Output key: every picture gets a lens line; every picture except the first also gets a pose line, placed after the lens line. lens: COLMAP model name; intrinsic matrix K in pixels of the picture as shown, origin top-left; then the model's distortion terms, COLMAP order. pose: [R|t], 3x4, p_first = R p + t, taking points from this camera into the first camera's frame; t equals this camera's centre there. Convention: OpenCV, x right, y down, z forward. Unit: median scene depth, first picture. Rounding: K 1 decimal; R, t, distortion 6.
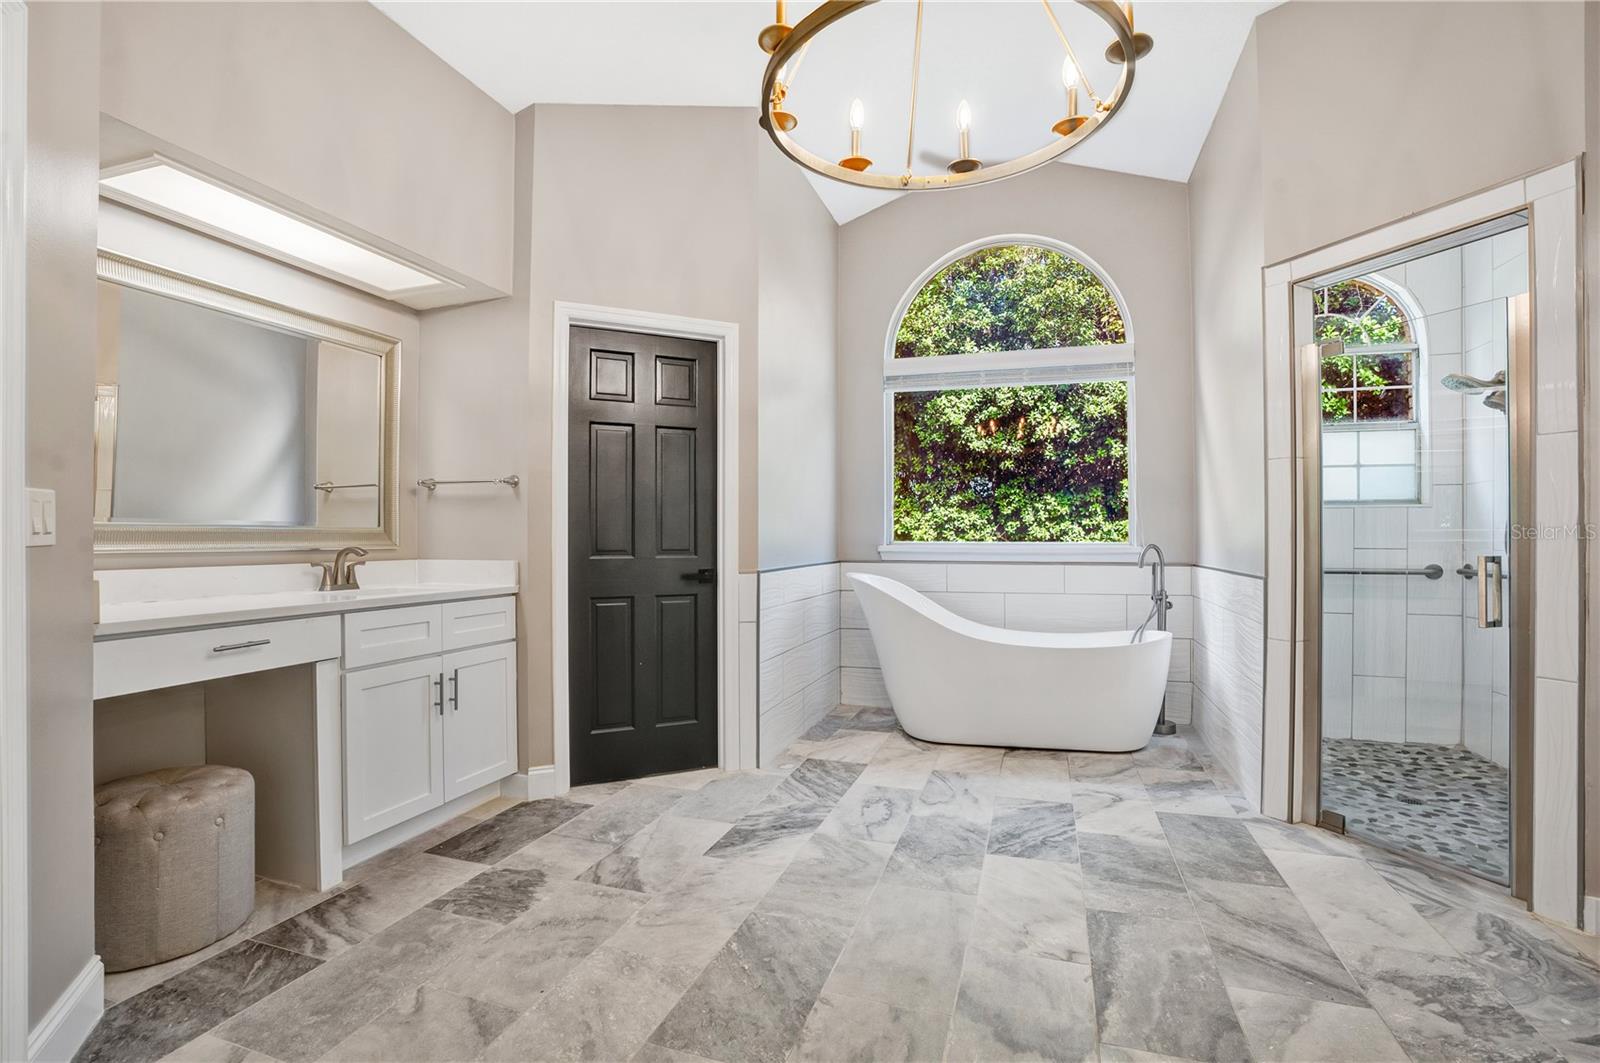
lens RADIAL K [[747.6, 0, 802.6], [0, 747.6, 537.8], [0, 0, 1]] dist [-0.073446, 0.029954]
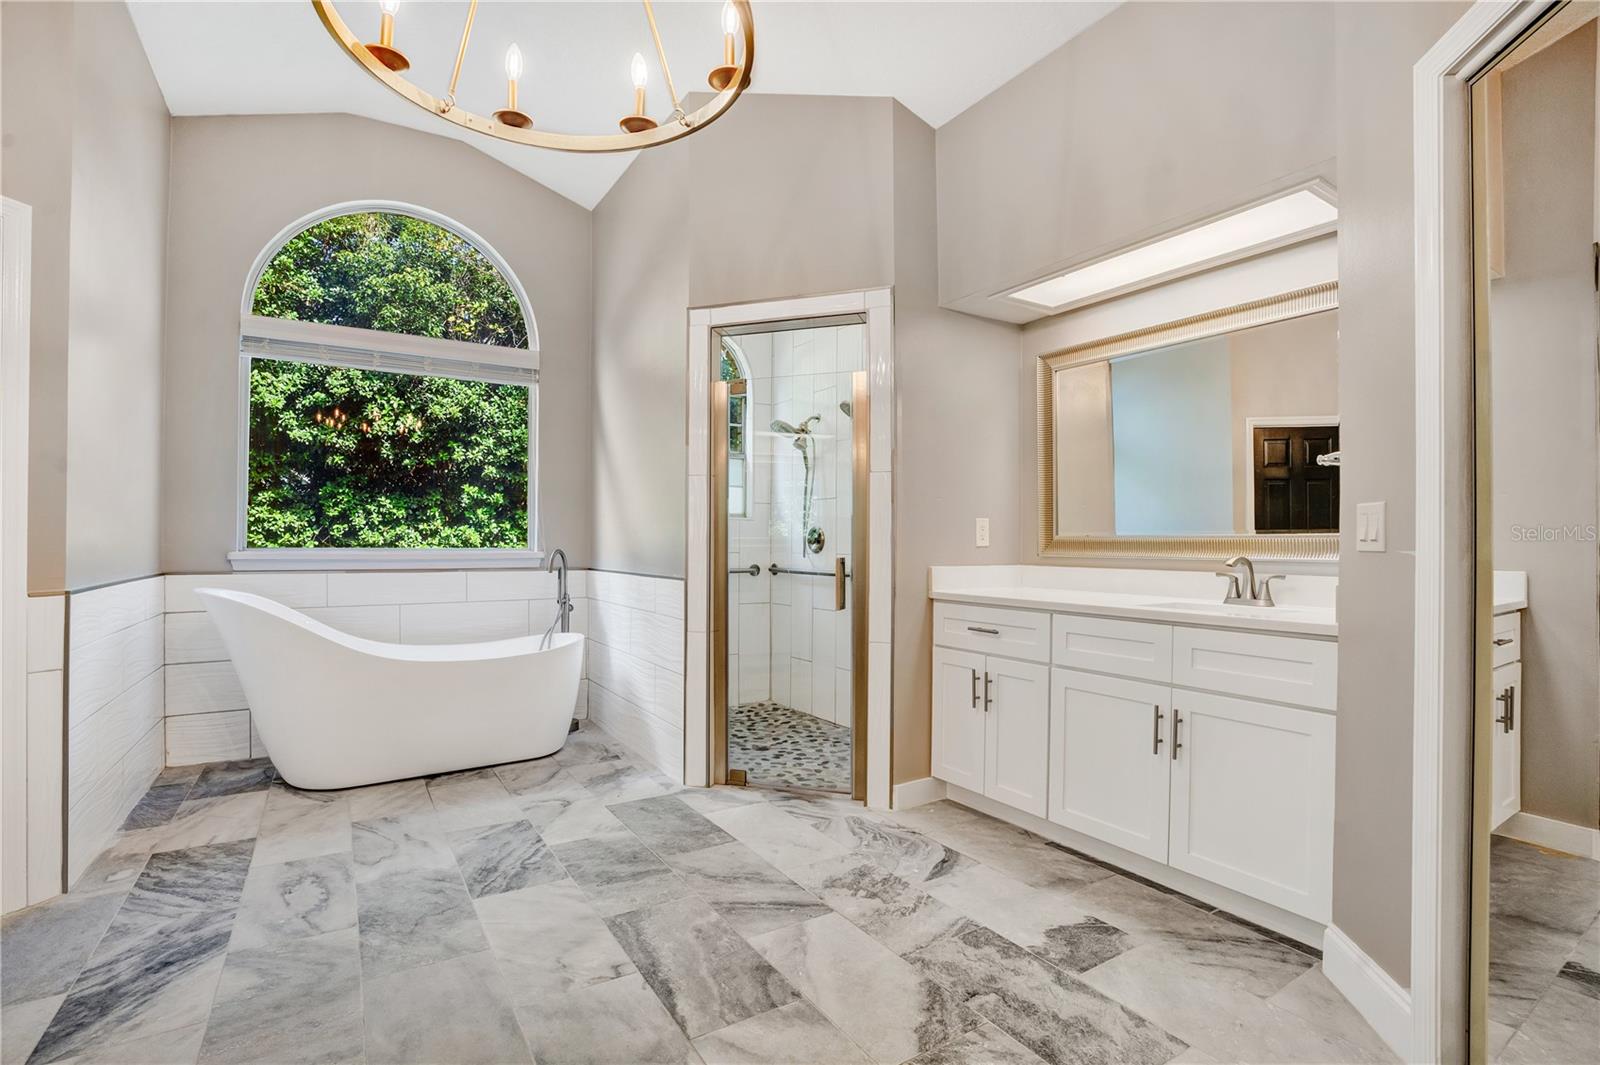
lens RADIAL K [[736.9, 0, 800.3], [0, 736.9, 541.9], [0, 0, 1]] dist [-0.070273, 0.024390]
pose [[0.637968, 0.005560, 0.770043, -0.134253], [-0.004268, 0.999984, -0.003684, 0.000658], [-0.770051, -0.000936, 0.637981, 0.118560]]
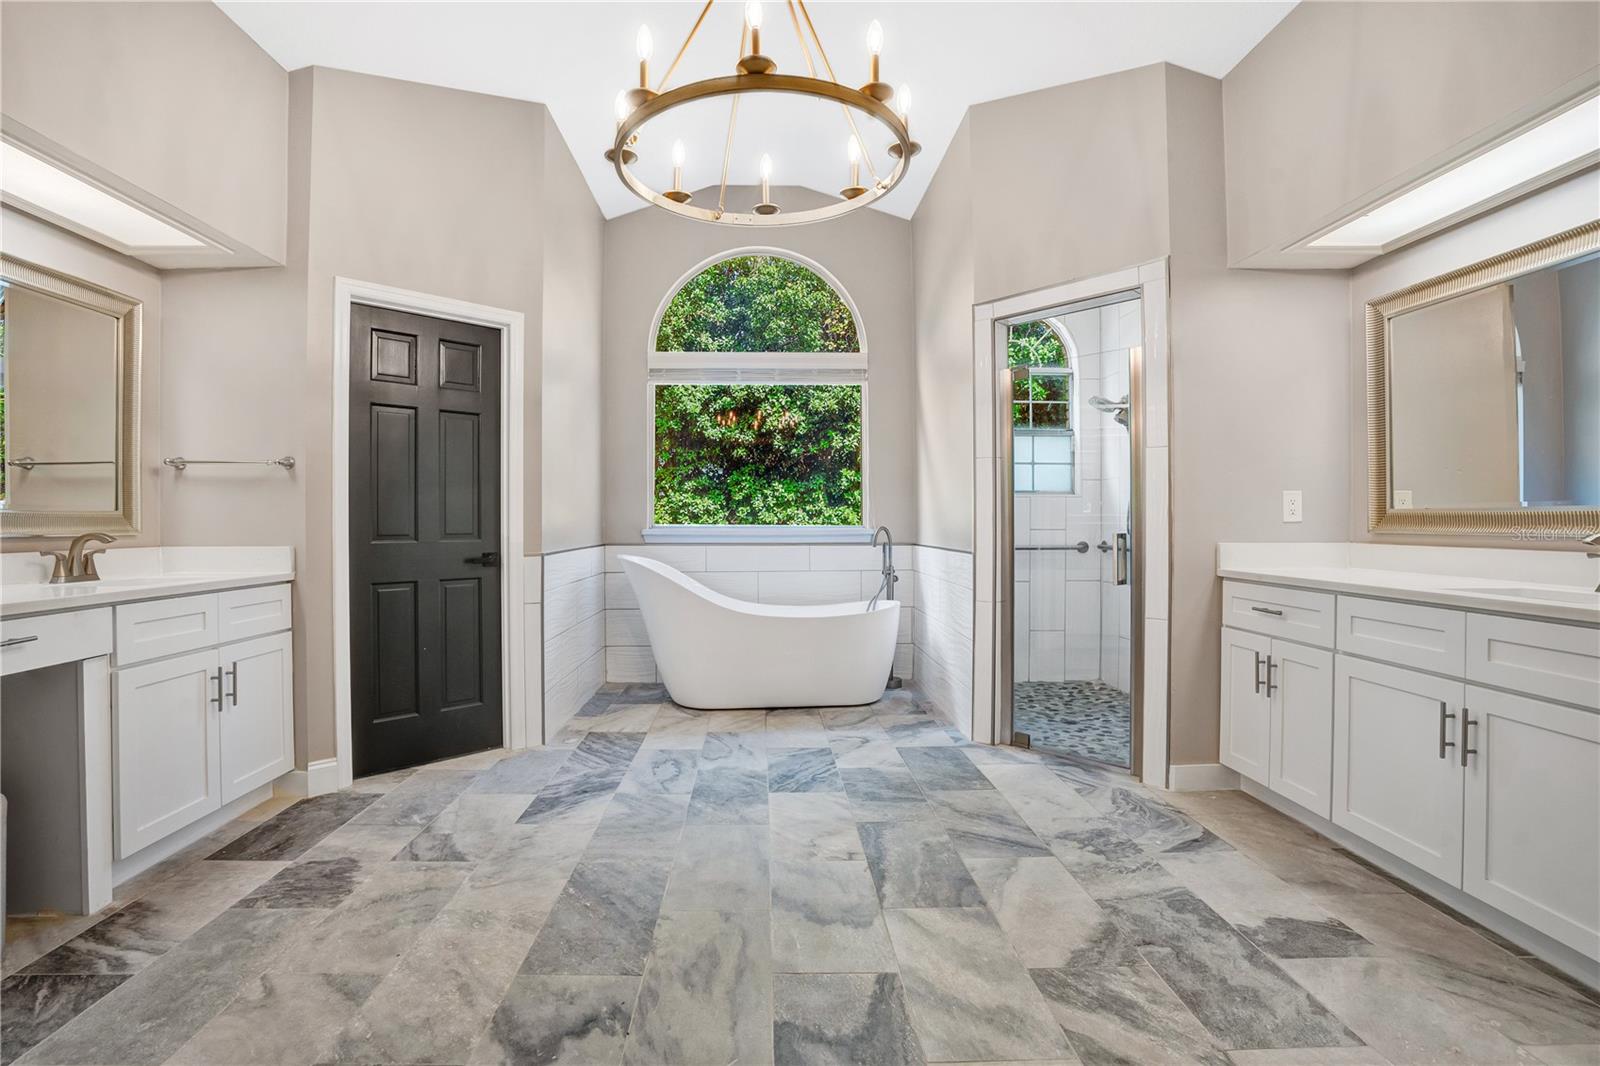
lens RADIAL K [[748.4, 0, 792.2], [0, 748.4, 529.1], [0, 0, 1]] dist [-0.074001, 0.026793]
pose [[0.938090, -0.005237, 0.346351, -0.098016], [0.002225, 0.999956, 0.009094, 0.001396], [-0.346384, -0.007760, 0.938061, -0.090508]]
